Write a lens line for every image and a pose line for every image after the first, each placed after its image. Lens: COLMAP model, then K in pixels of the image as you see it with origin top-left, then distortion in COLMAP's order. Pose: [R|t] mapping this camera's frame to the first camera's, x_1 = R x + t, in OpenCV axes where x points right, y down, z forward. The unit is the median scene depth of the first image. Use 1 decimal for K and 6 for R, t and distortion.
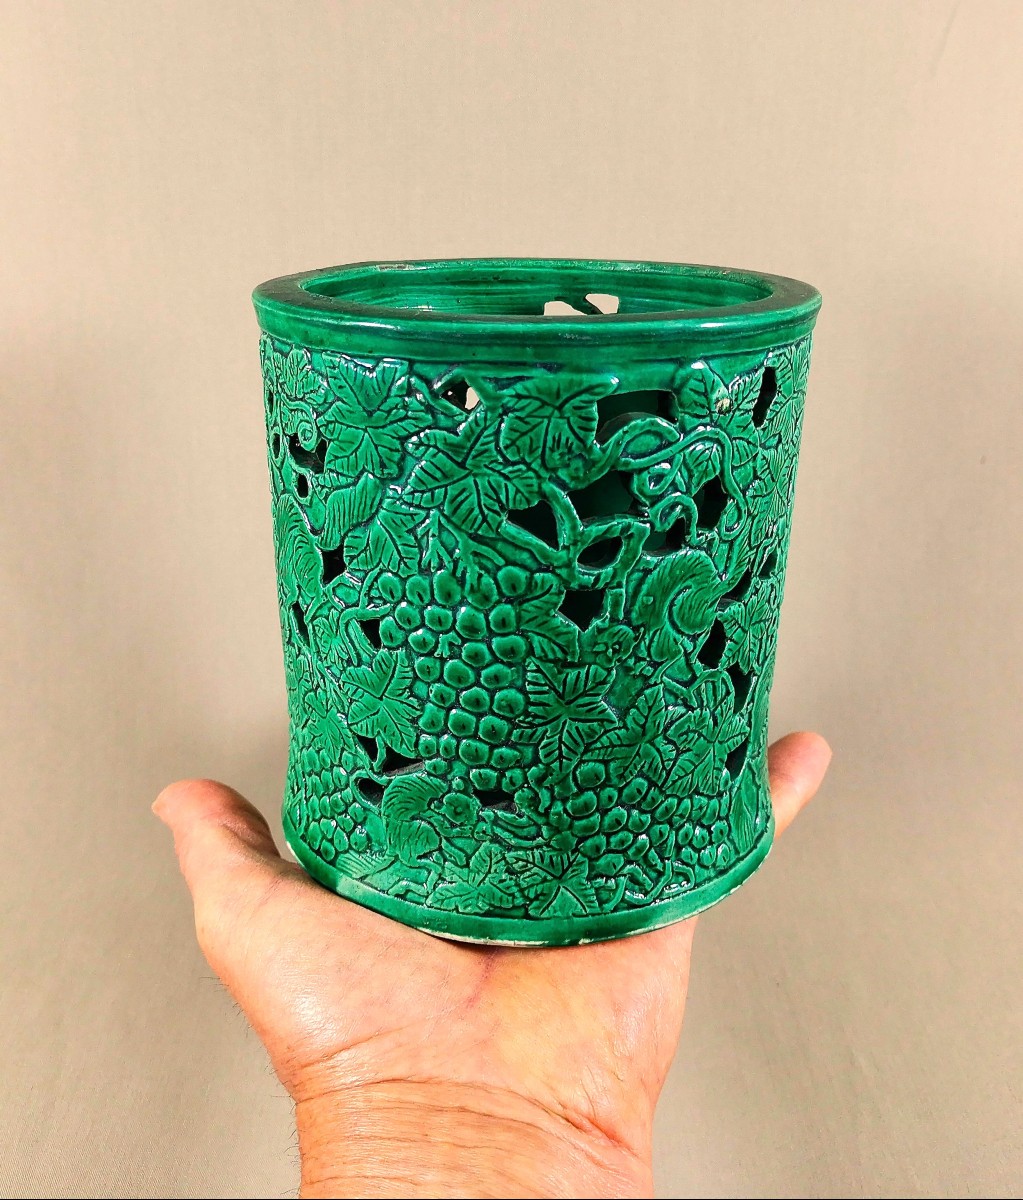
lens RADIAL K [[1313.0, 0, 482.9], [0, 1313.0, 577.0], [0, 0, 1]] dist [0.019315, -0.000109]
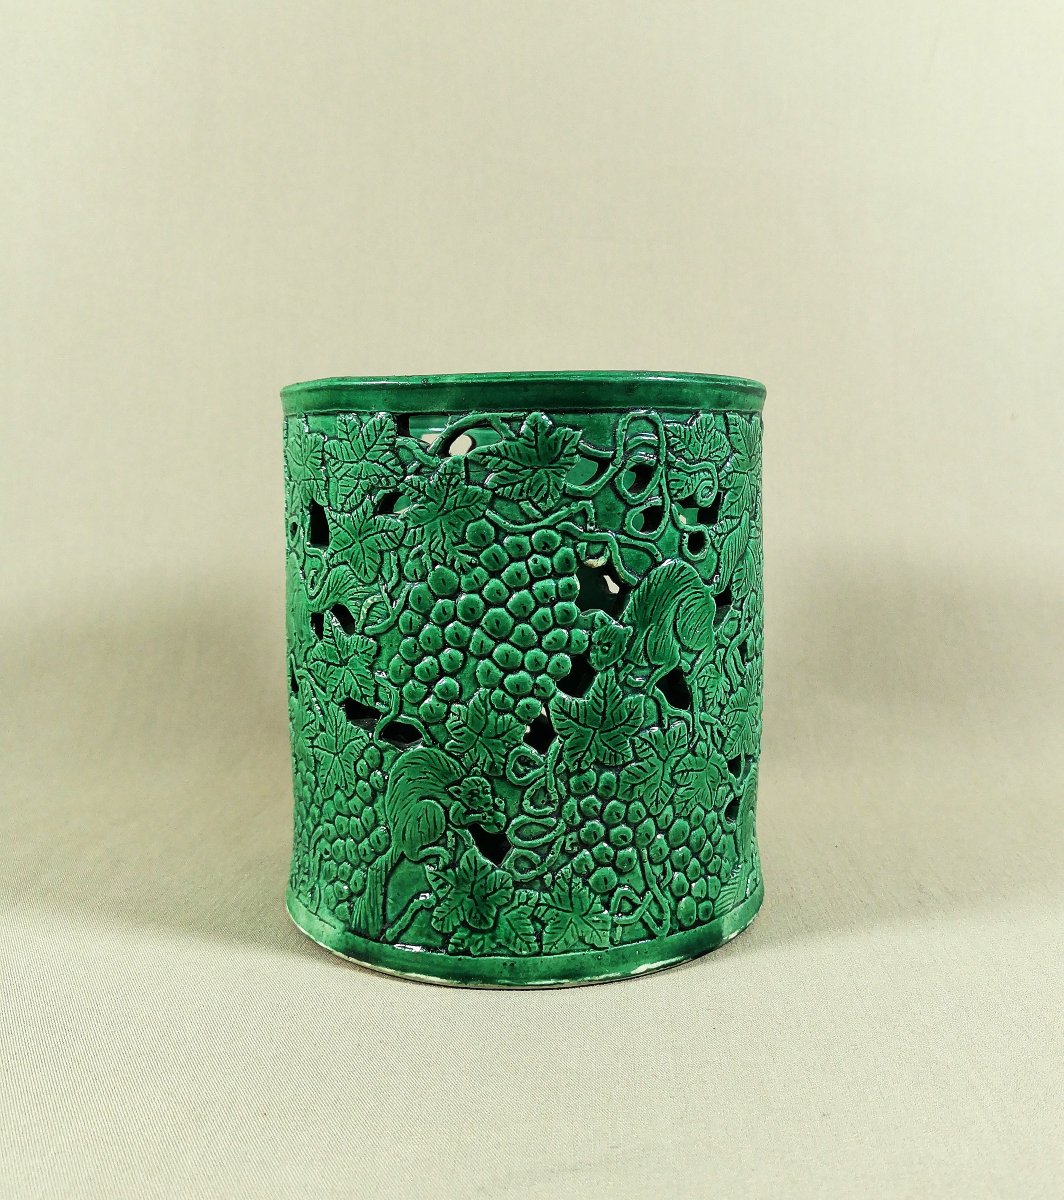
lens RADIAL K [[1141.0, 0, 530.4], [0, 1141.0, 545.7], [0, 0, 1]] dist [0.006892, 0.004459]
pose [[-0.025554, -0.074459, 0.996897, -1.093906], [0.334859, 0.938975, 0.078717, -0.191804], [-0.941922, 0.335831, 0.000938, 1.160980]]
